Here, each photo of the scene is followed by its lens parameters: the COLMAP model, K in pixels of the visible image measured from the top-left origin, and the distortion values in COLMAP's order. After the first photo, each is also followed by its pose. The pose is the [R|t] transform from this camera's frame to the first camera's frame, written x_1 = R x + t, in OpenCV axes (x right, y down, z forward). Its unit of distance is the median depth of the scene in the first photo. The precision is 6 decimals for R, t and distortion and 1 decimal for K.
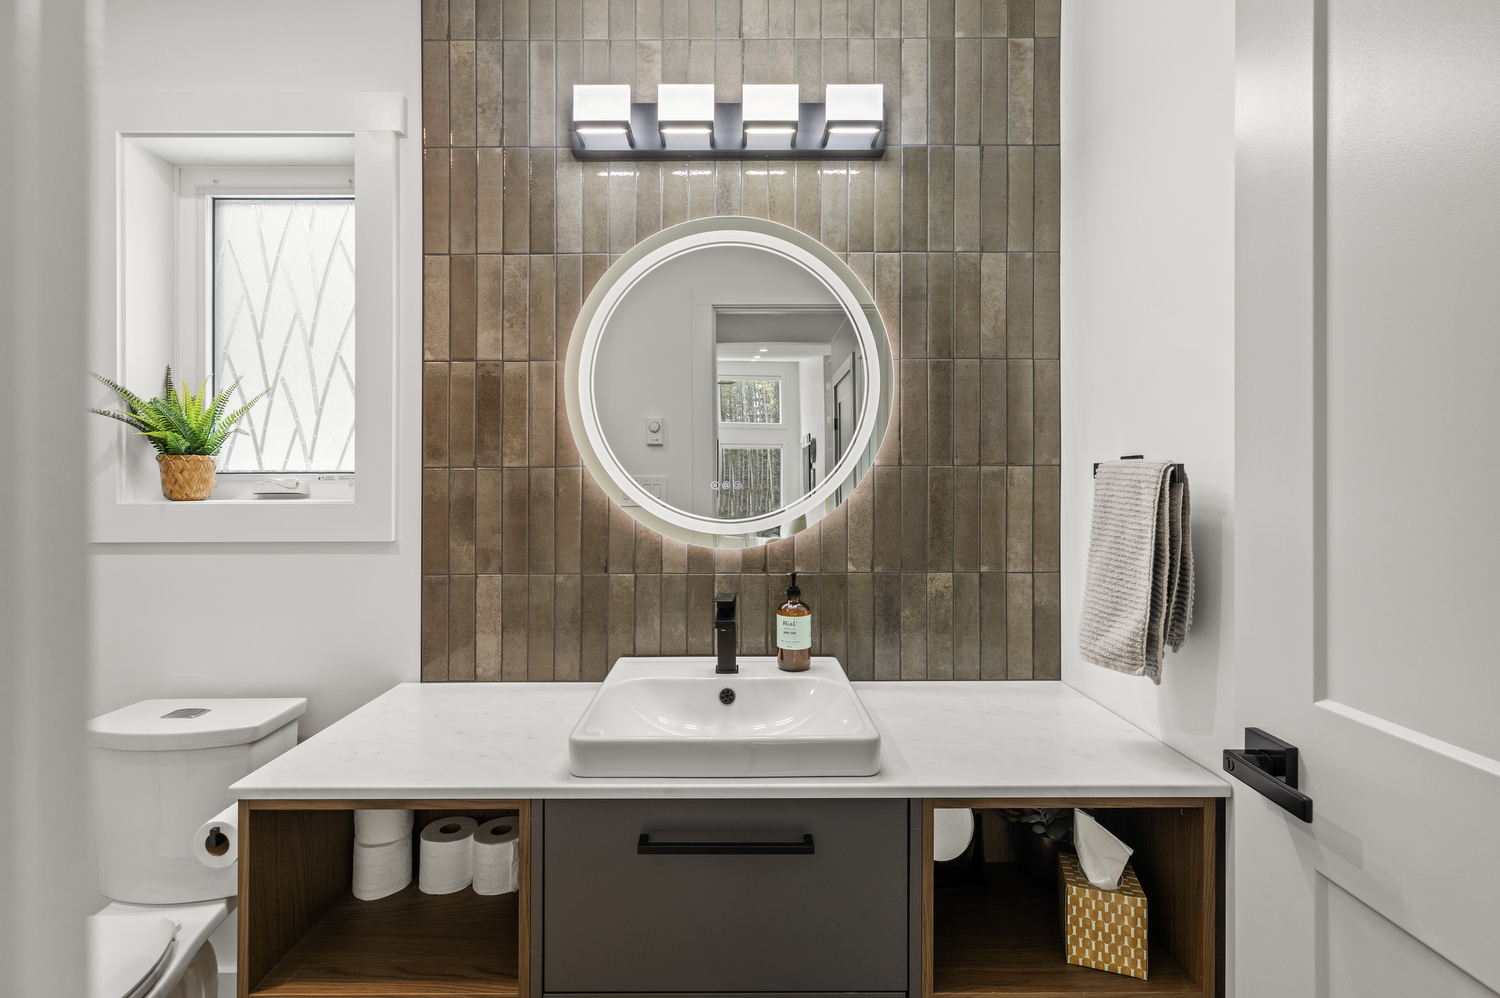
lens RADIAL K [[672.2, 0, 746.3], [0, 672.2, 489.5], [0, 0, 1]] dist [0.009957, 0.000204]
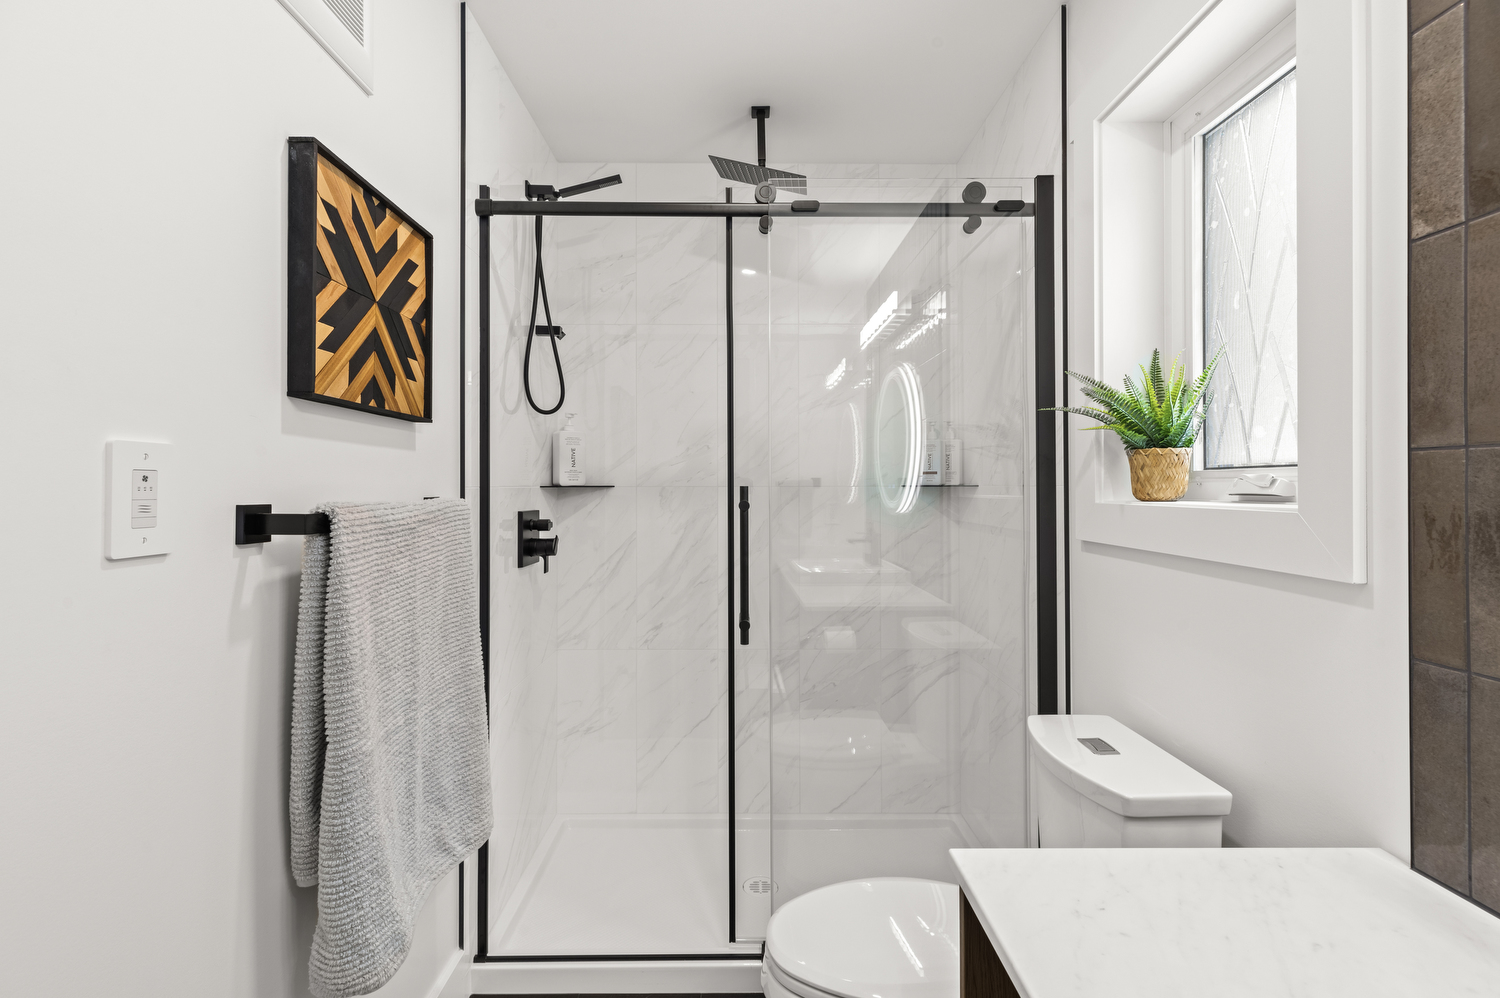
lens RADIAL K [[672.2, 0, 739.5], [0, 672.2, 479.1], [0, 0, 1]] dist [0.009957, 0.000204]
pose [[-0.011996, -0.006147, -0.999909, 0.043470], [-0.005513, 0.999966, -0.006081, -0.003762], [0.999913, 0.005439, -0.012029, 0.488545]]
